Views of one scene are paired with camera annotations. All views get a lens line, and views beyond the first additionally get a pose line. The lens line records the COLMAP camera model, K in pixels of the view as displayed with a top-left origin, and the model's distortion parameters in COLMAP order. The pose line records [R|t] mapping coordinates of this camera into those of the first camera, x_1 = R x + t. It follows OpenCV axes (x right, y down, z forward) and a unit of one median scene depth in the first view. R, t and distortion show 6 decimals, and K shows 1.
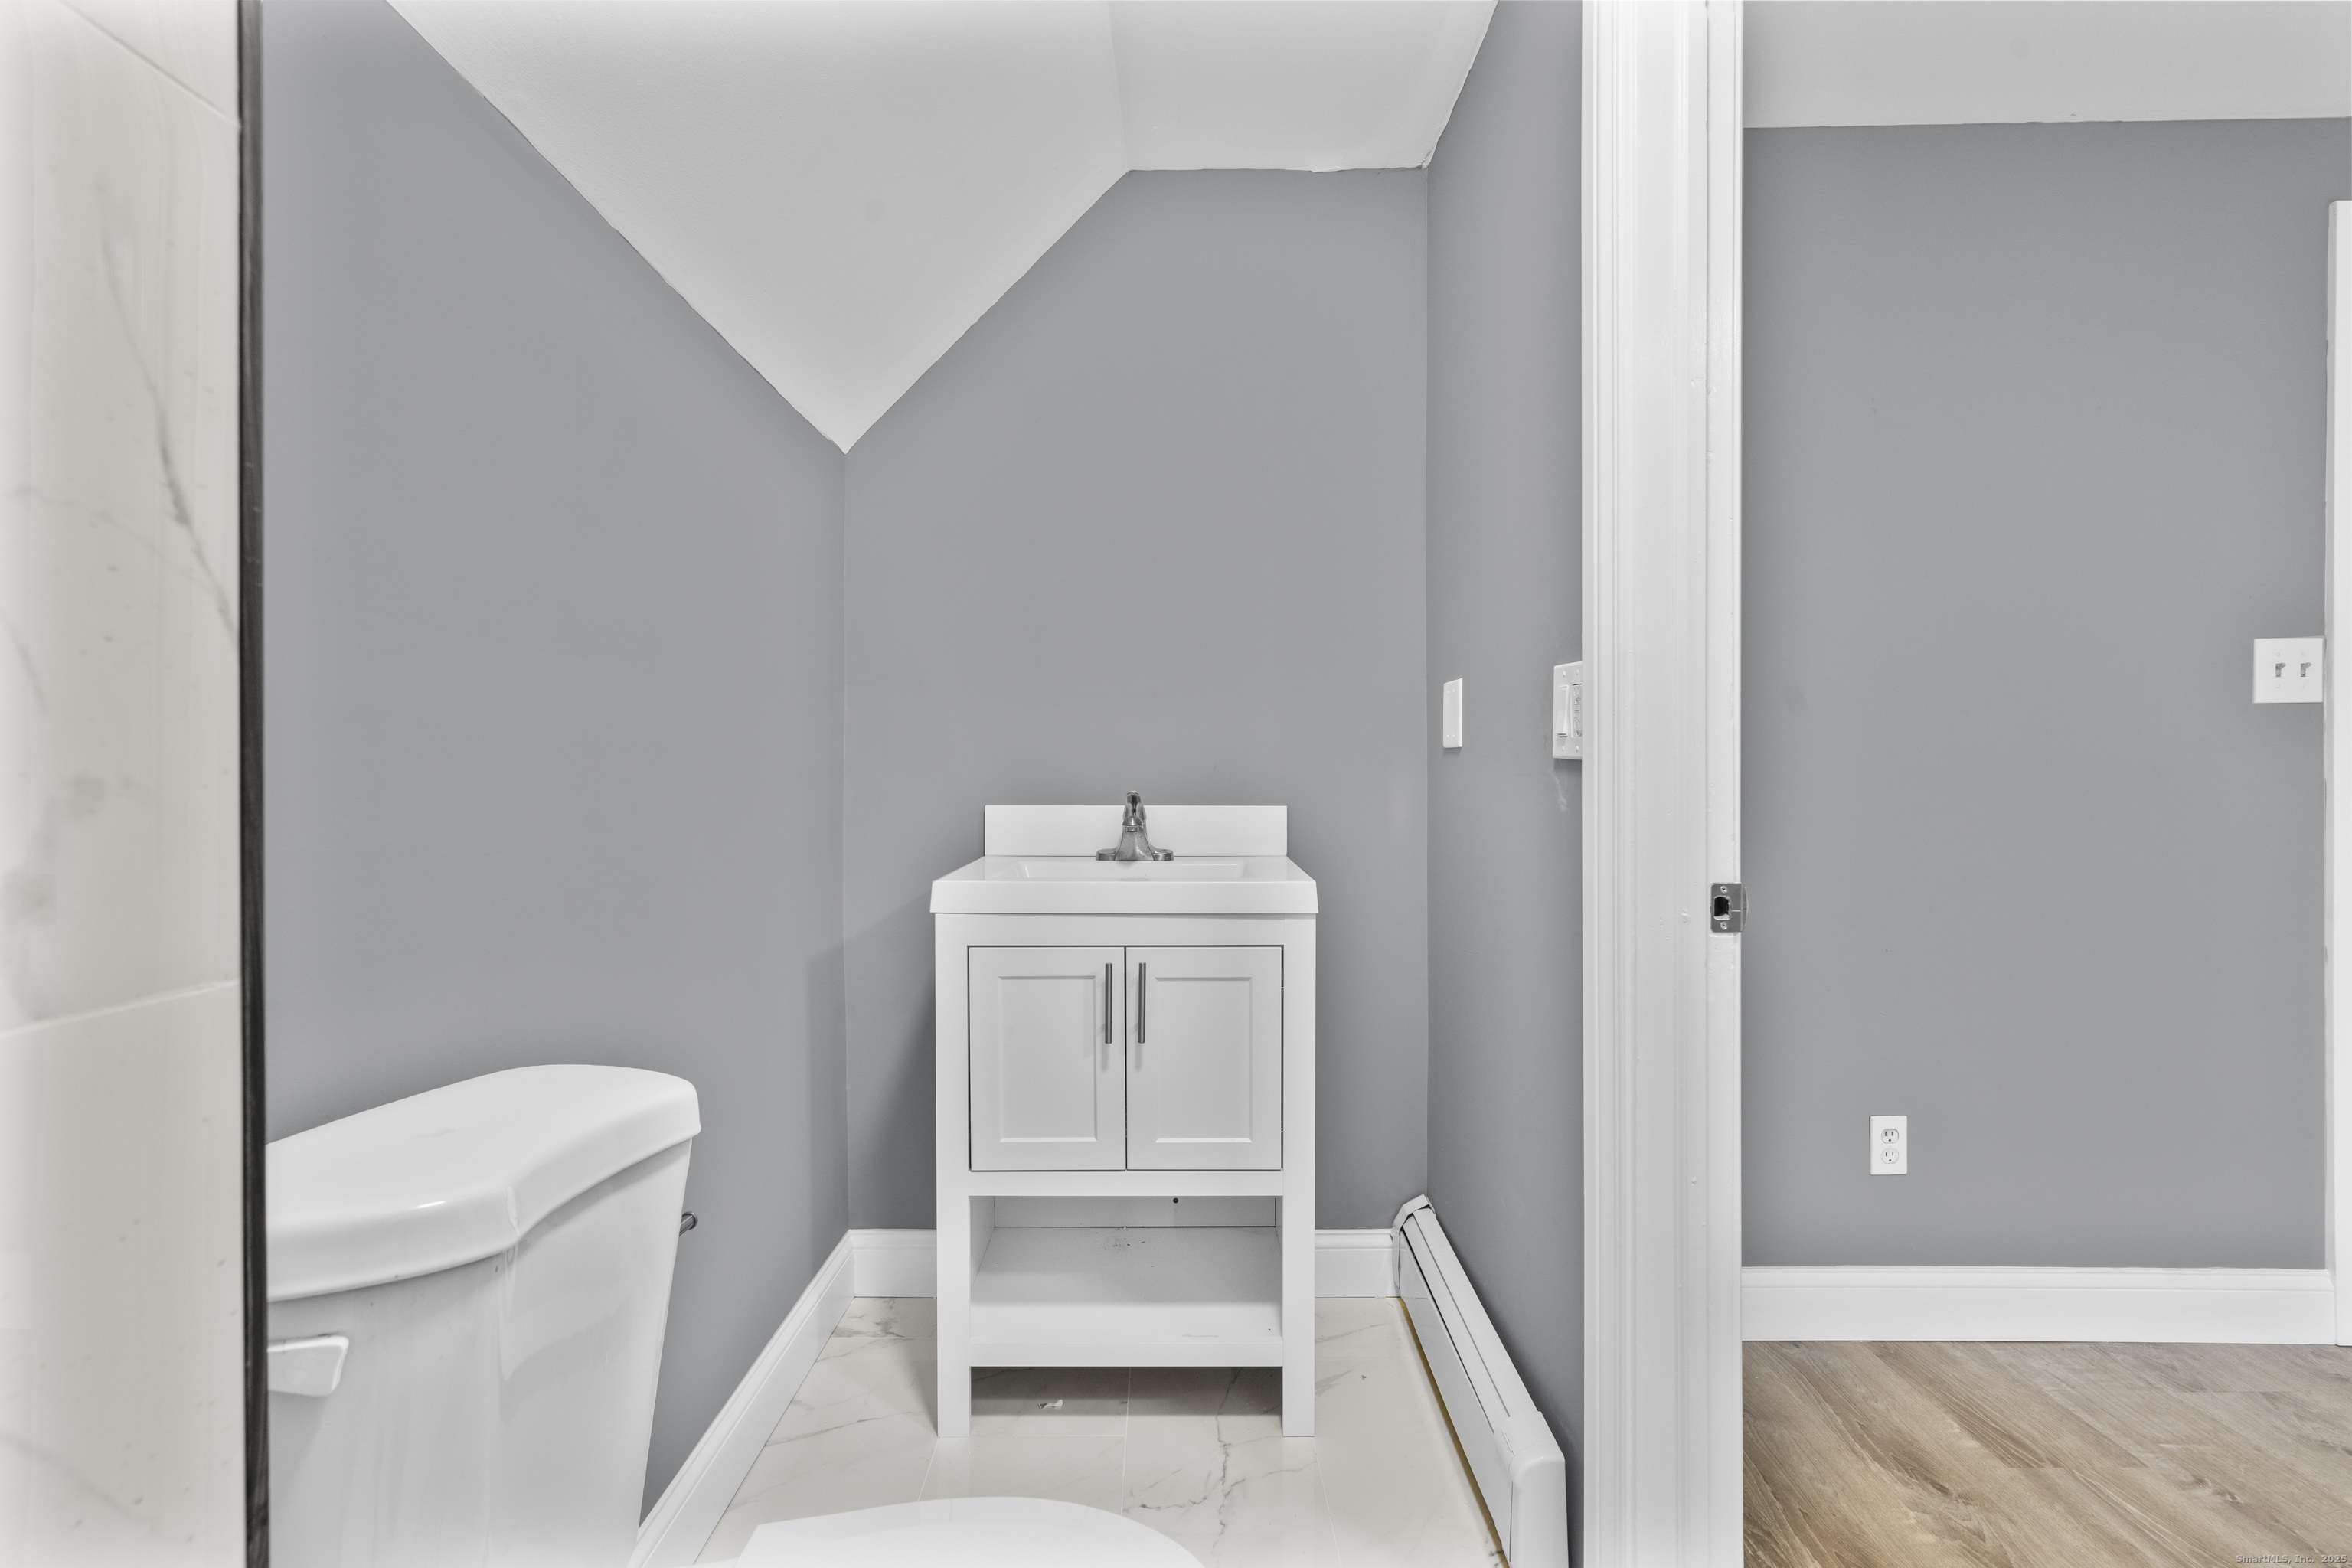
lens RADIAL K [[1077.6, 0, 1165.9], [0, 1077.6, 778.0], [0, 0, 1]] dist [0.000056, 0.000722]
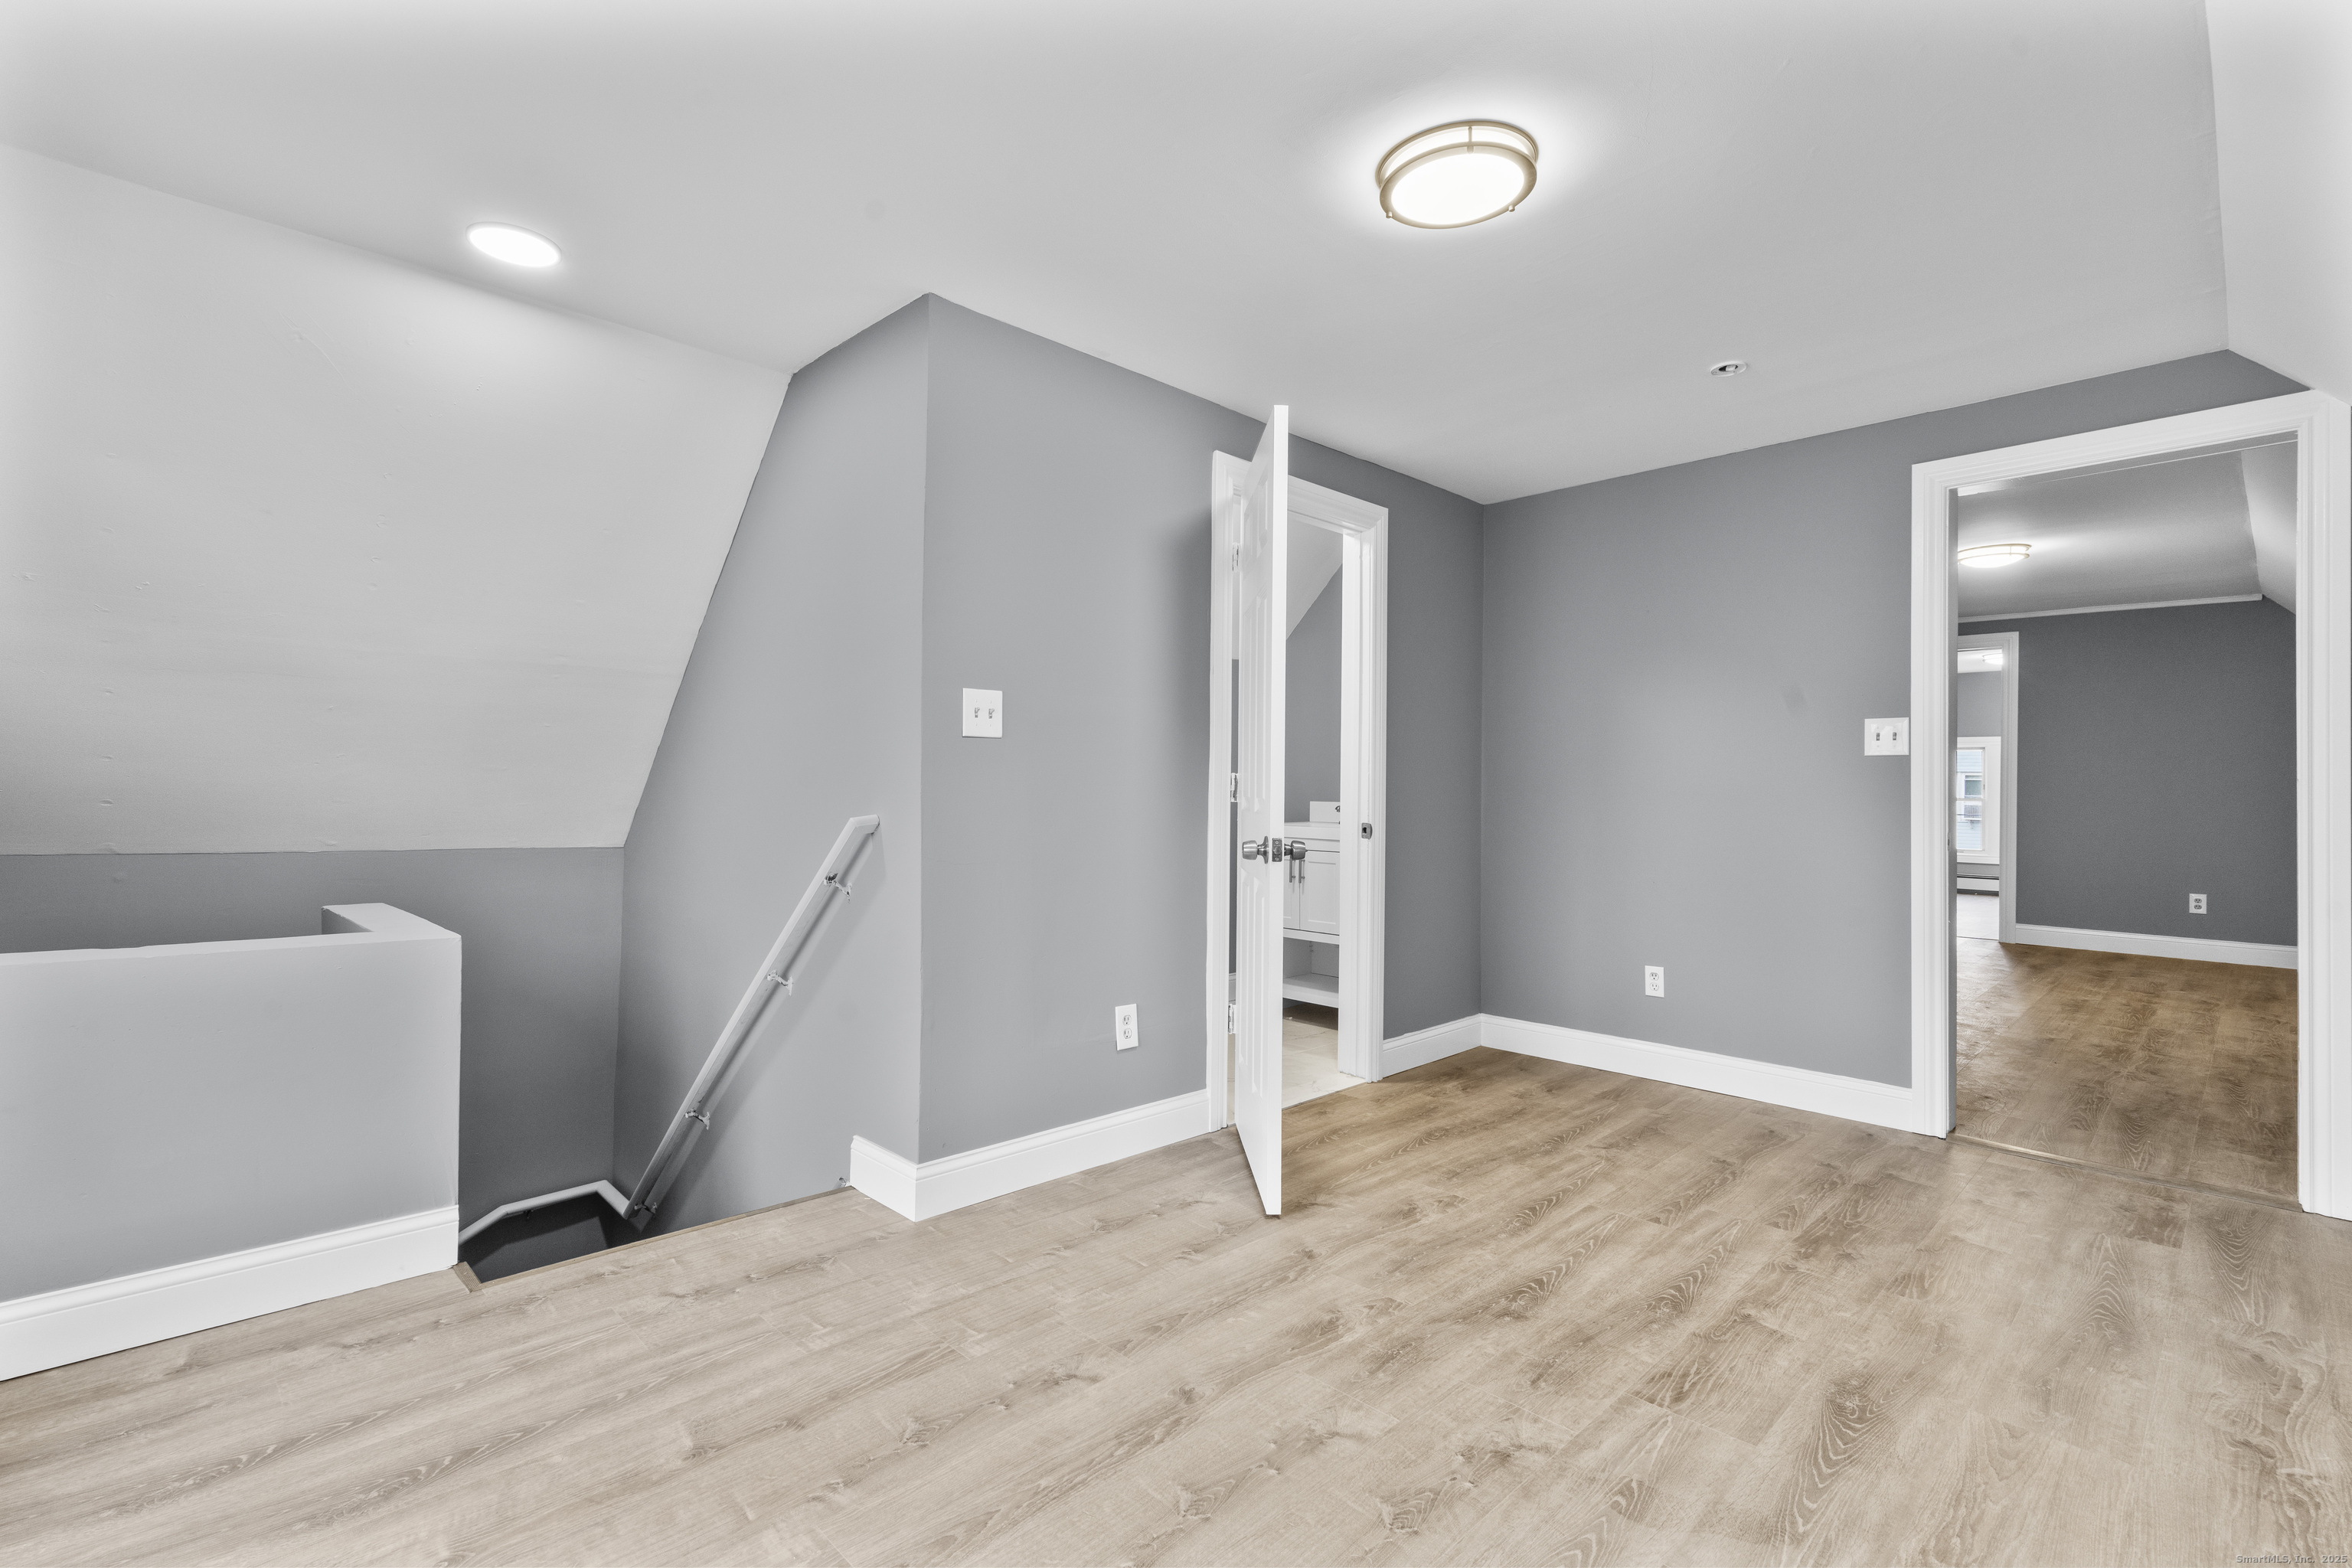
lens RADIAL K [[1077.6, 0, 1159.1], [0, 1077.6, 788.7], [0, 0, 1]] dist [0.000056, 0.000722]
pose [[0.725289, 0.017157, -0.688230, 1.388344], [-0.015719, 0.999841, 0.008359, -0.012517], [0.688265, 0.004756, 0.725444, -1.064726]]
